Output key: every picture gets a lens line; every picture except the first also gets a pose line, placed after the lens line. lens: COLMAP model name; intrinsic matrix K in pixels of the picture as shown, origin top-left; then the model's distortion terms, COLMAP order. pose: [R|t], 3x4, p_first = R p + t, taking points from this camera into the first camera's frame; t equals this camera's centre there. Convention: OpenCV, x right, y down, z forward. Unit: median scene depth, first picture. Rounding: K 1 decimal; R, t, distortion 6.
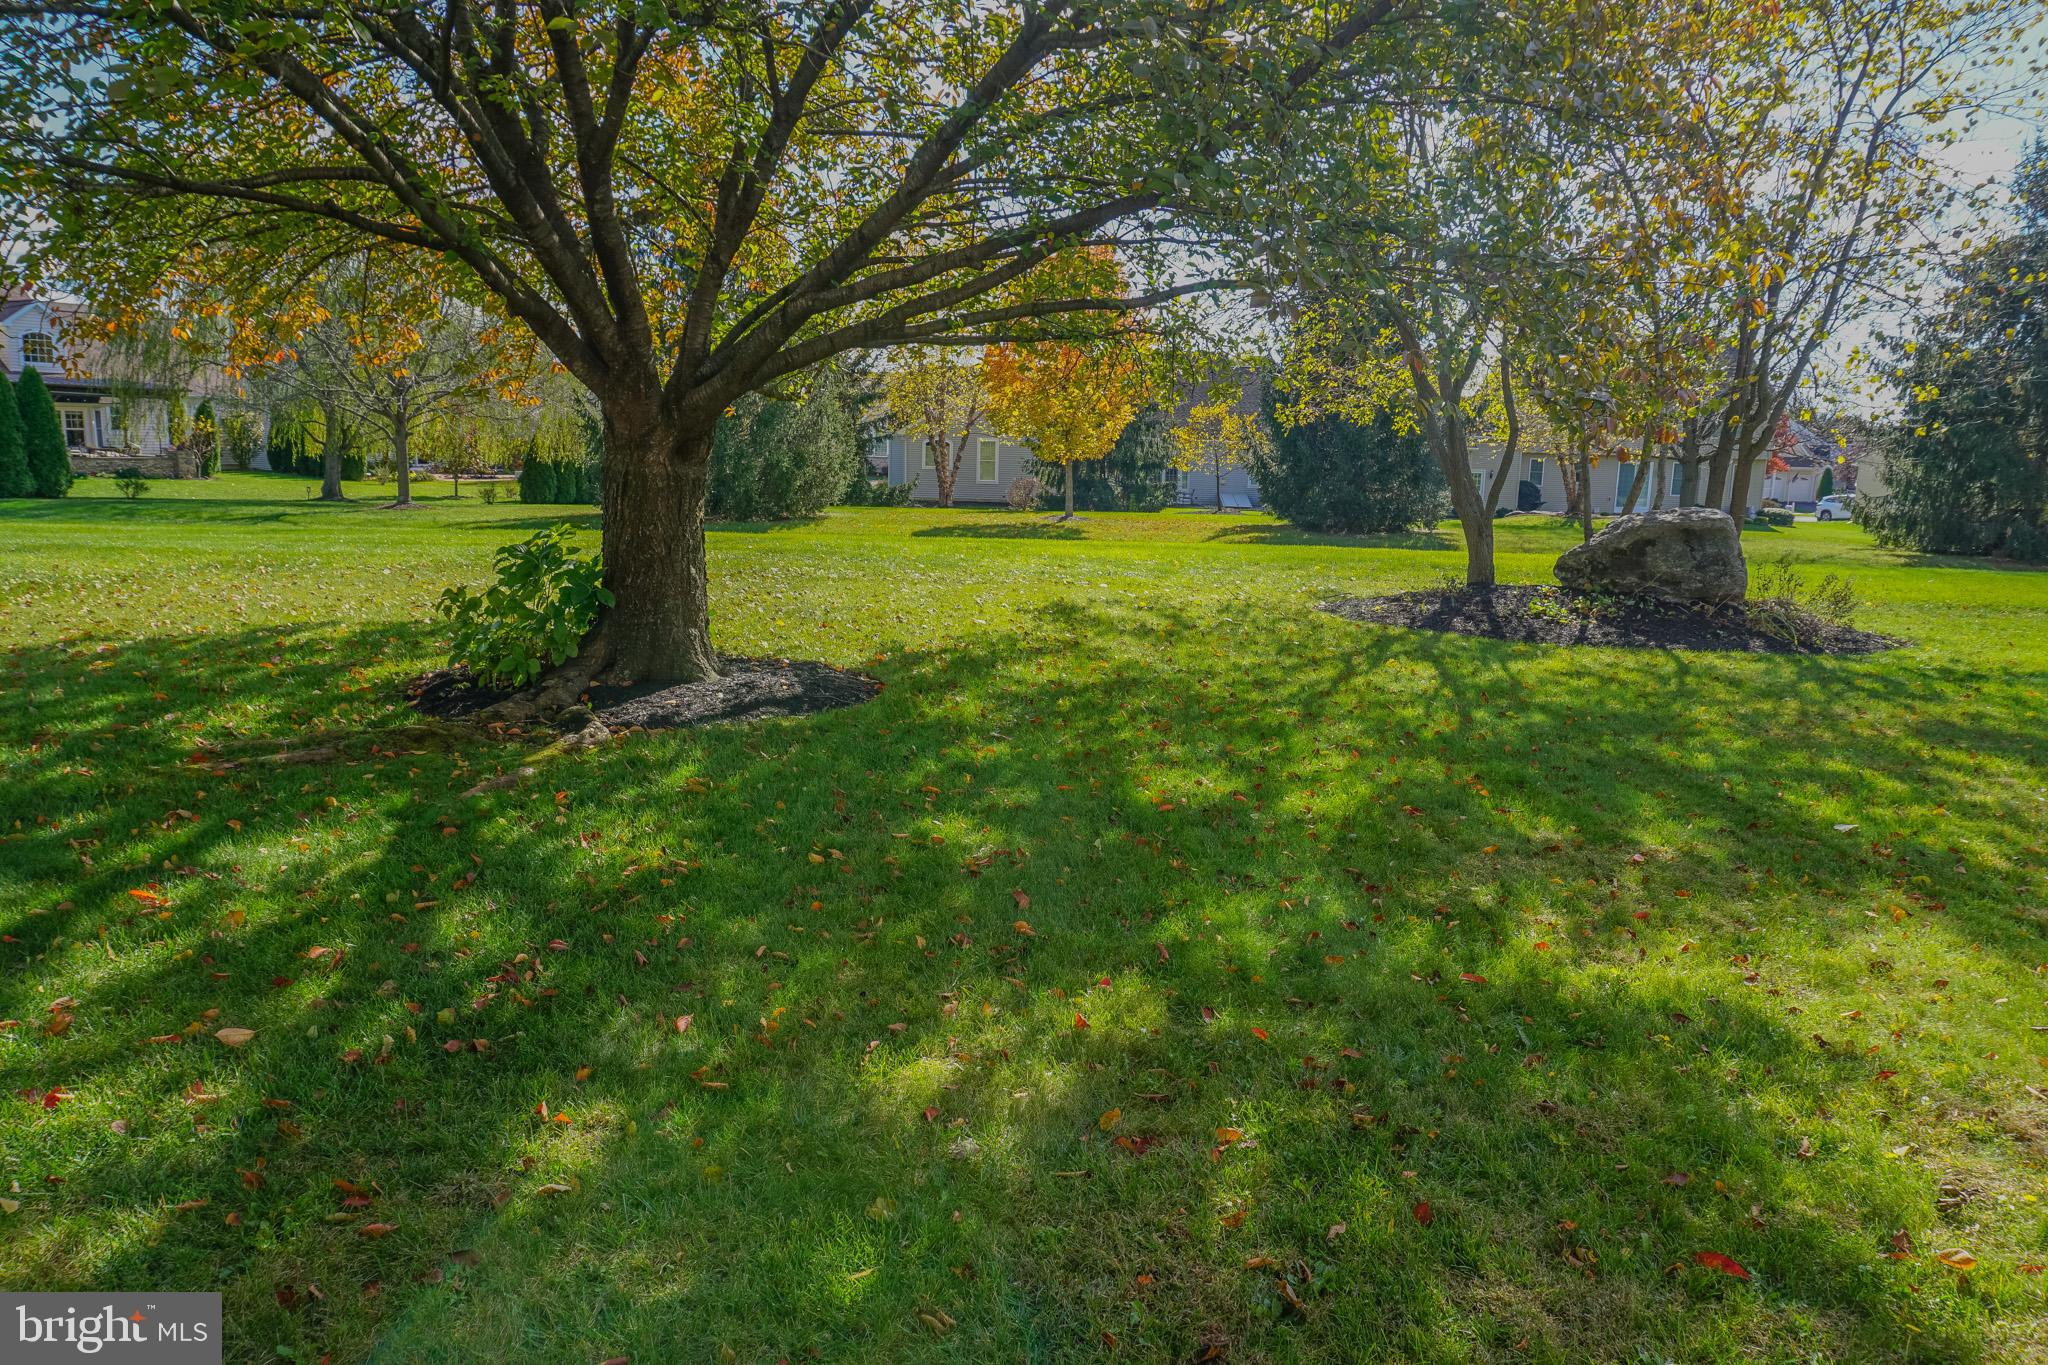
lens RADIAL K [[1357.0, 0, 1024.0], [0, 1357.0, 682.5], [0, 0, 1]] dist [-0.070555, 0.034889]
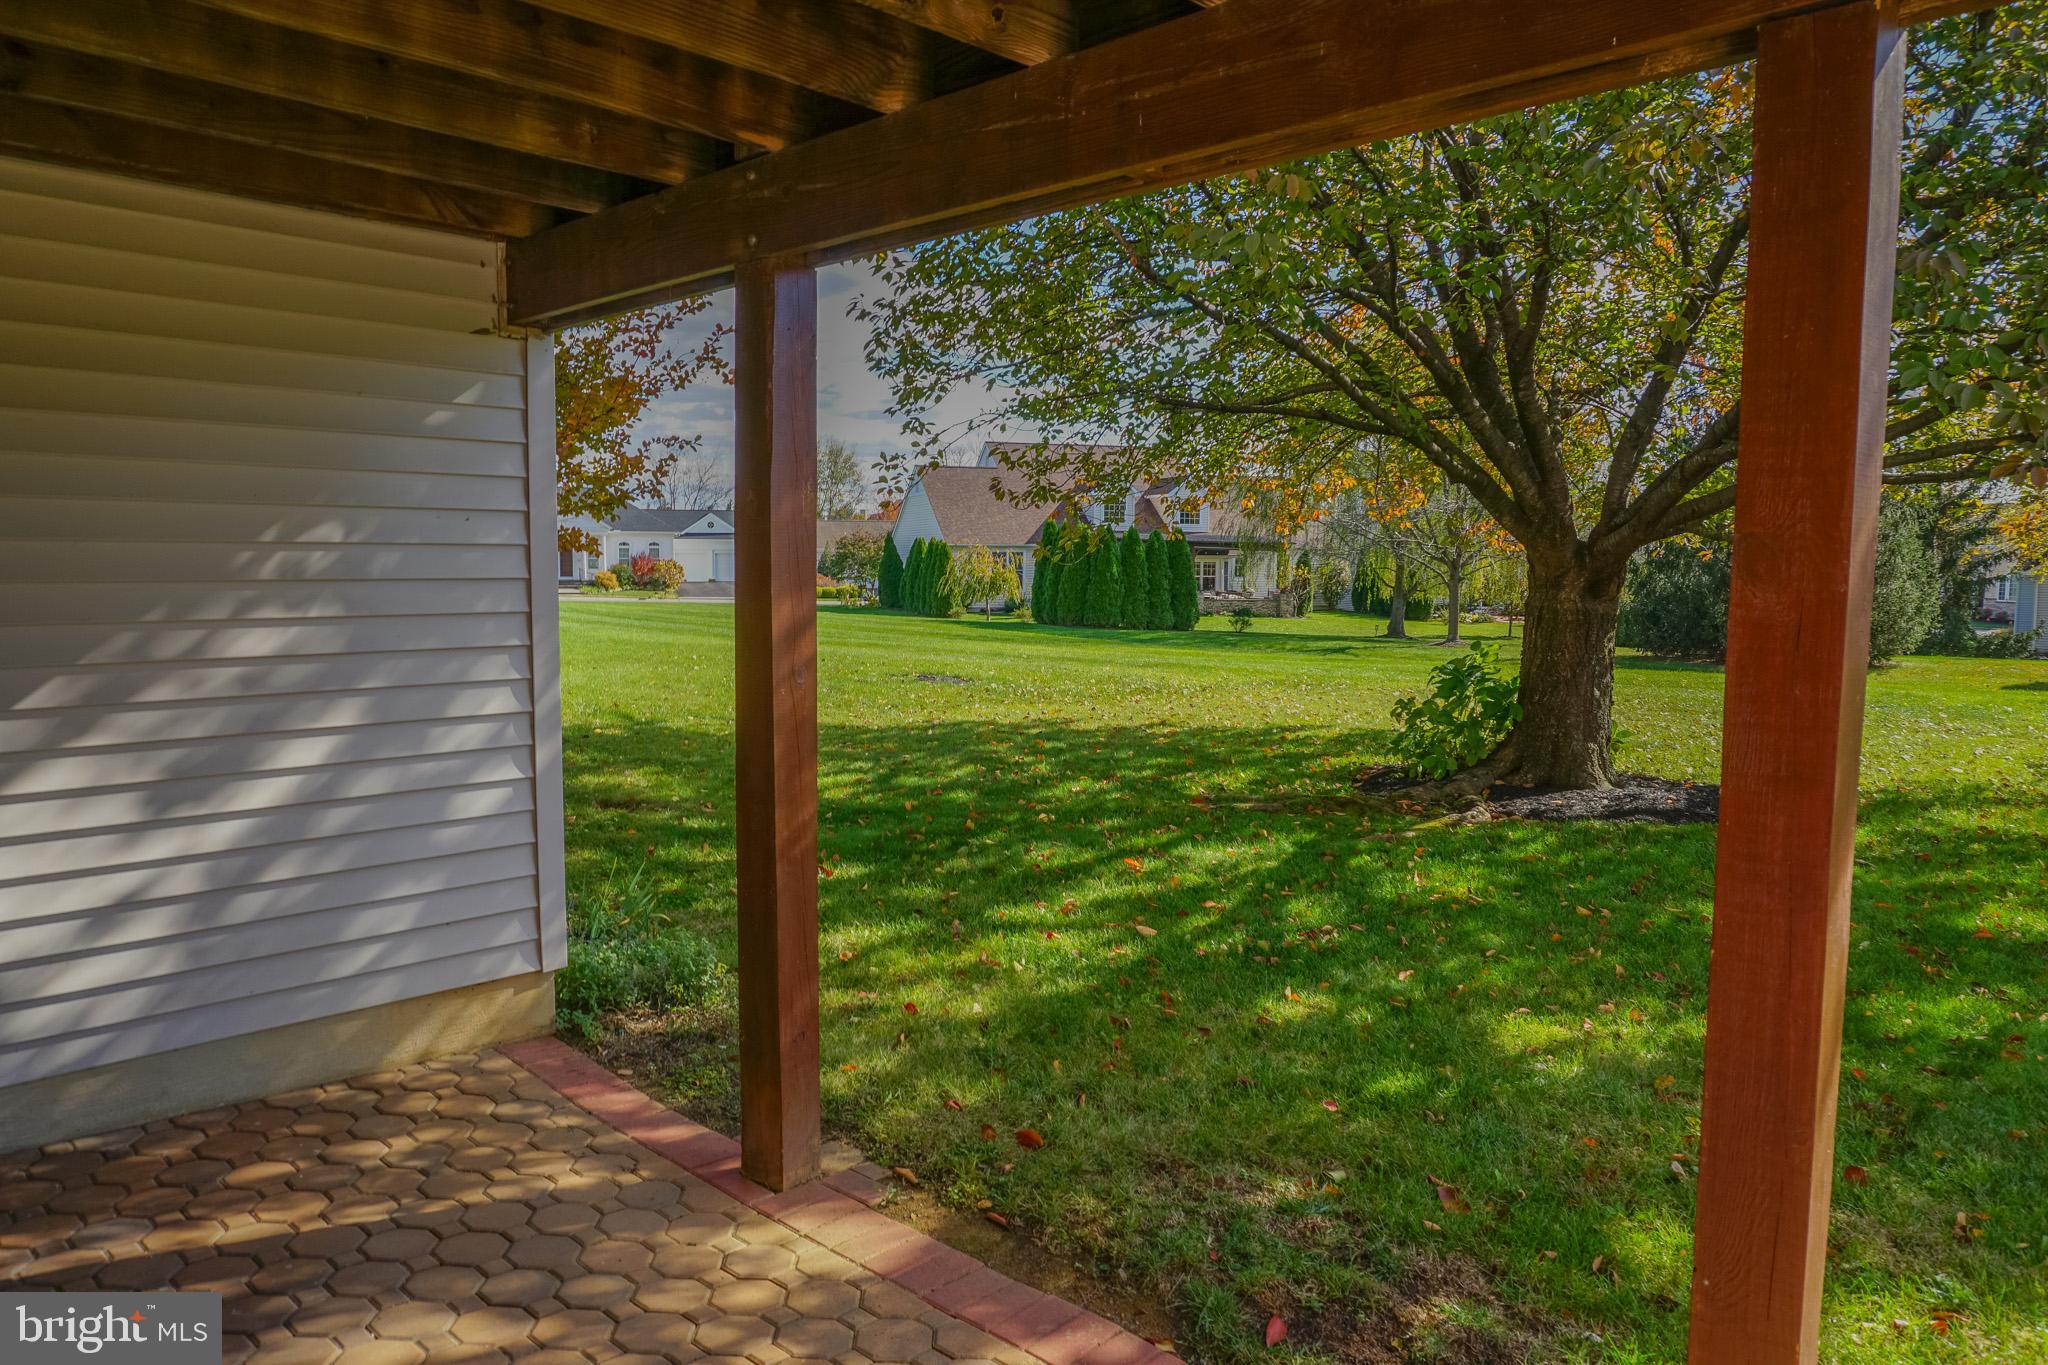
lens RADIAL K [[1357.0, 0, 1024.0], [0, 1357.0, 682.5], [0, 0, 1]] dist [-0.070555, 0.034889]
pose [[0.726510, 0.034992, -0.686264, 0.145404], [-0.107573, 0.992181, -0.063290, 0.025931], [0.678683, 0.119804, 0.724594, -0.122000]]
